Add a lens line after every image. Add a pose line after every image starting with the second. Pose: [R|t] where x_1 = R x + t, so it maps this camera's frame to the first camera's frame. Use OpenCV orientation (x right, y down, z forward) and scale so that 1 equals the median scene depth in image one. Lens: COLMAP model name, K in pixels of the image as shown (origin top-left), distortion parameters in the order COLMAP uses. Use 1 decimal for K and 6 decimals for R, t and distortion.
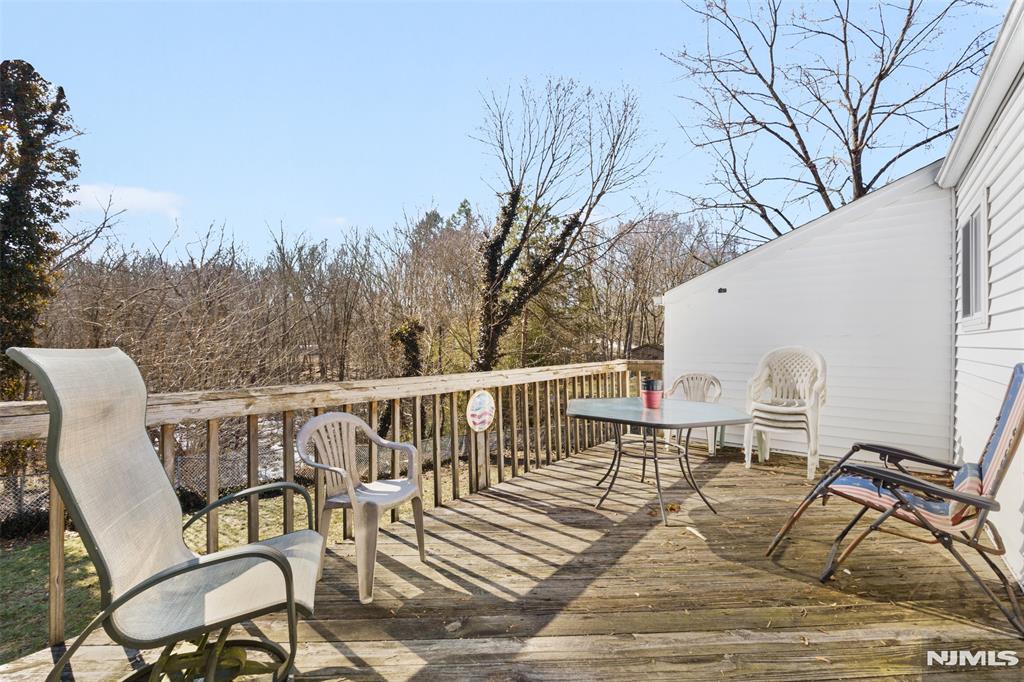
lens RADIAL K [[452.9, 0, 516.6], [0, 452.9, 349.6], [0, 0, 1]] dist [0.001073, -0.002015]
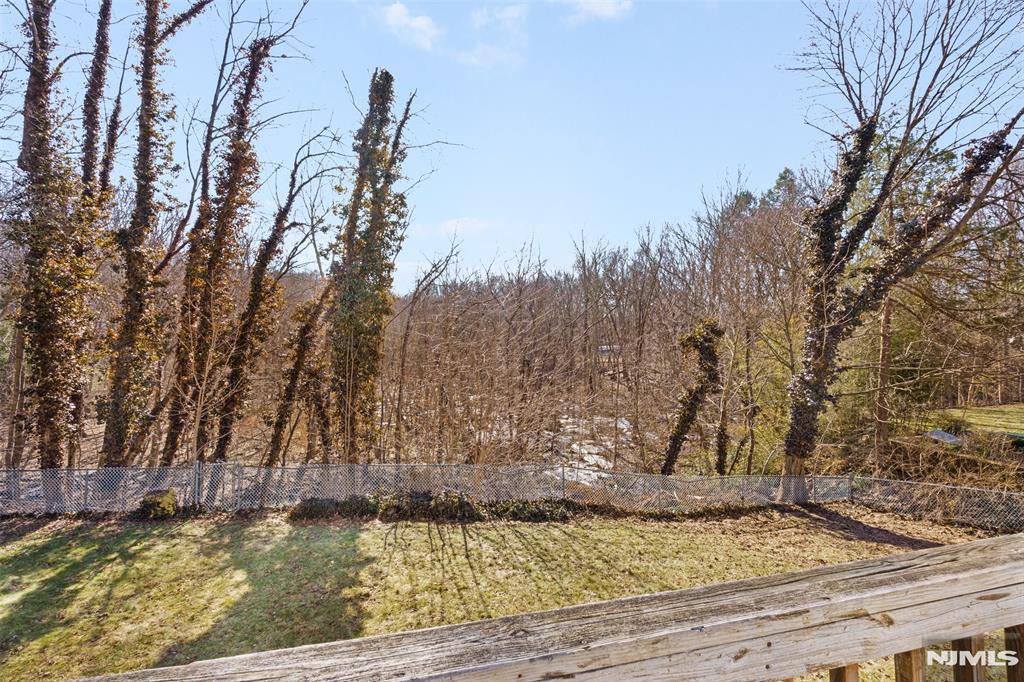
lens RADIAL K [[452.9, 0, 509.0], [0, 452.9, 341.3], [0, 0, 1]] dist [0.001073, -0.002015]
pose [[0.785053, -0.007139, -0.619387, -0.005605], [-0.003204, 0.999873, -0.015585, -0.017667], [0.619420, 0.014220, 0.784931, 0.143164]]
